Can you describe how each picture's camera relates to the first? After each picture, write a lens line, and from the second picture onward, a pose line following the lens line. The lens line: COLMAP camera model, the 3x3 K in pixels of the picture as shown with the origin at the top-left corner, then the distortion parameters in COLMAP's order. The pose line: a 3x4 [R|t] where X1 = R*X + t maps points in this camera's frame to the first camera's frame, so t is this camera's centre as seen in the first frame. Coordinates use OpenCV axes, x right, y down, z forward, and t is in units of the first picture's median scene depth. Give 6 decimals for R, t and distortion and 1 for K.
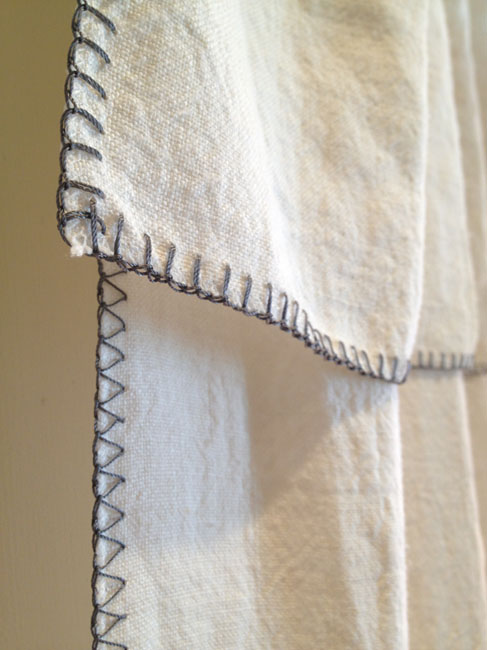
lens RADIAL K [[631.6, 0, 244.9], [0, 631.6, 323.7], [0, 0, 1]] dist [0.045975, 0.000000]
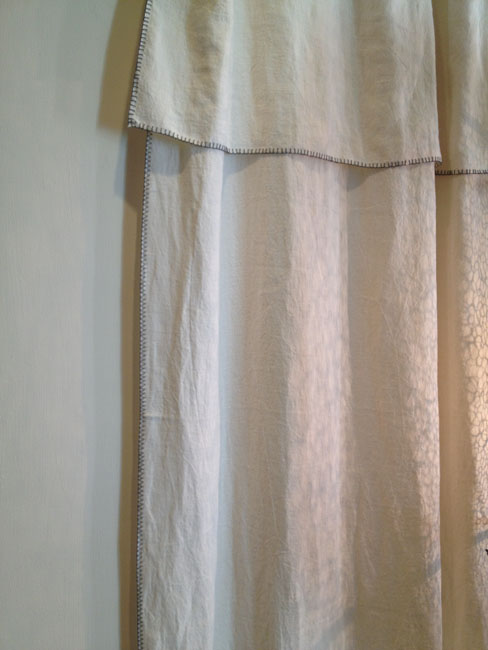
lens RADIAL K [[631.6, 0, 243.8], [0, 631.6, 325.7], [0, 0, 1]] dist [0.045975, 0.000000]
pose [[0.713078, 0.056548, -0.698801, 4.231014], [0.019432, 0.994765, 0.100328, 1.049674], [0.700815, -0.085121, 0.708246, -2.573816]]
